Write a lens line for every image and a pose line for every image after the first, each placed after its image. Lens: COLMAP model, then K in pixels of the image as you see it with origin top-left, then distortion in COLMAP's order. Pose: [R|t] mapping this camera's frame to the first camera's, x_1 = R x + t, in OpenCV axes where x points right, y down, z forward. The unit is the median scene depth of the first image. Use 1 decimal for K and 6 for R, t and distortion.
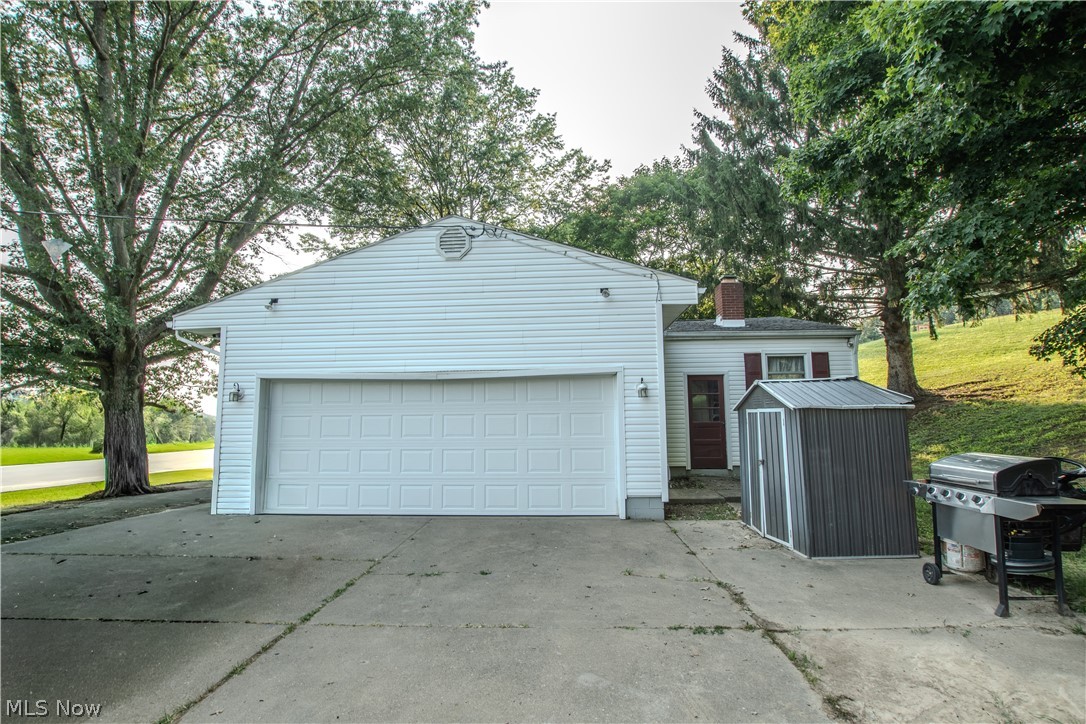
lens RADIAL K [[481.4, 0, 541.7], [0, 481.4, 367.4], [0, 0, 1]] dist [-0.035150, 0.006768]
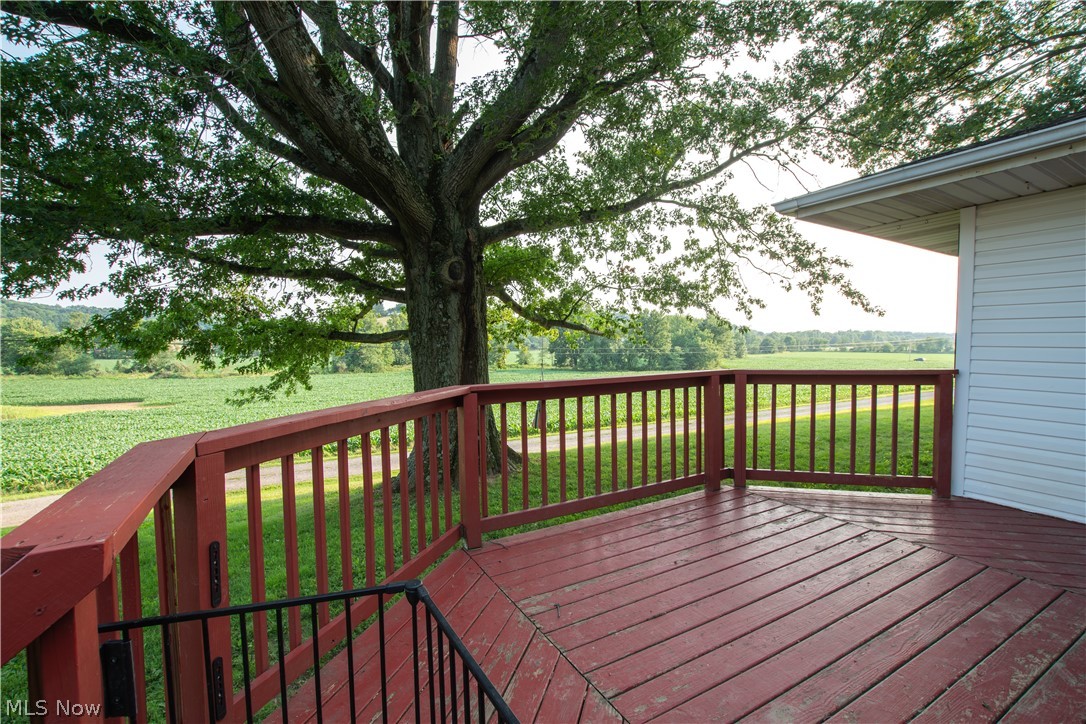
lens RADIAL K [[481.4, 0, 536.3], [0, 481.4, 367.1], [0, 0, 1]] dist [-0.035150, 0.006768]
pose [[0.514994, 0.048663, -0.855811, -0.568536], [0.098627, 0.988393, 0.115552, 0.099956], [0.851501, -0.143915, 0.504217, 1.141855]]
